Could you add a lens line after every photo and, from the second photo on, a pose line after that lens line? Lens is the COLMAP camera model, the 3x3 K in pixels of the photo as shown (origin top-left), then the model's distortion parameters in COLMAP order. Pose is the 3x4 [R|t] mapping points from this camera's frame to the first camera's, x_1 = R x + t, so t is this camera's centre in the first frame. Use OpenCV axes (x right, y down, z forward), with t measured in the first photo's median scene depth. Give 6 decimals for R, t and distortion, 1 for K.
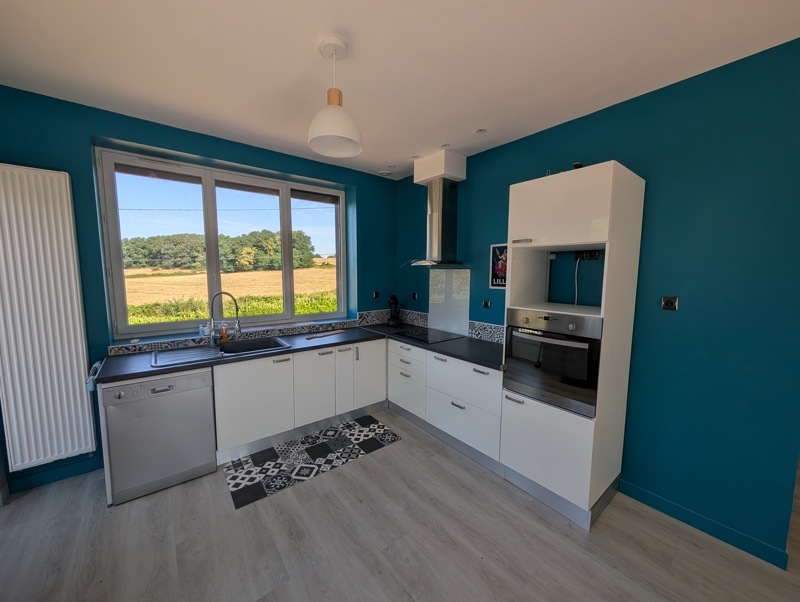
lens RADIAL K [[310.3, 0, 400.2], [0, 310.3, 301.6], [0, 0, 1]] dist [0.003960, -0.000529]
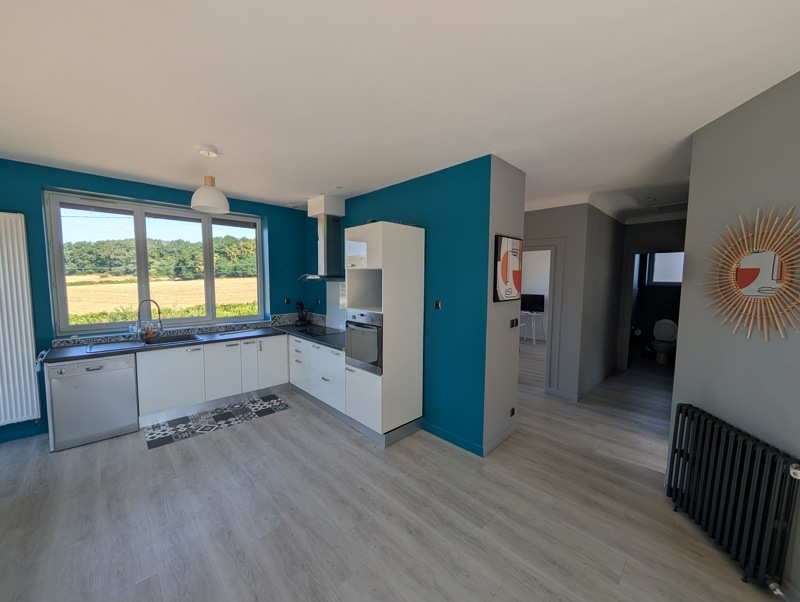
lens RADIAL K [[310.3, 0, 400.6], [0, 310.3, 301.6], [0, 0, 1]] dist [0.003960, -0.000529]
pose [[0.995419, -0.004910, 0.095478, 0.392349], [0.007204, 0.999693, -0.023703, 0.019283], [-0.095332, 0.024282, 0.995149, -0.442255]]
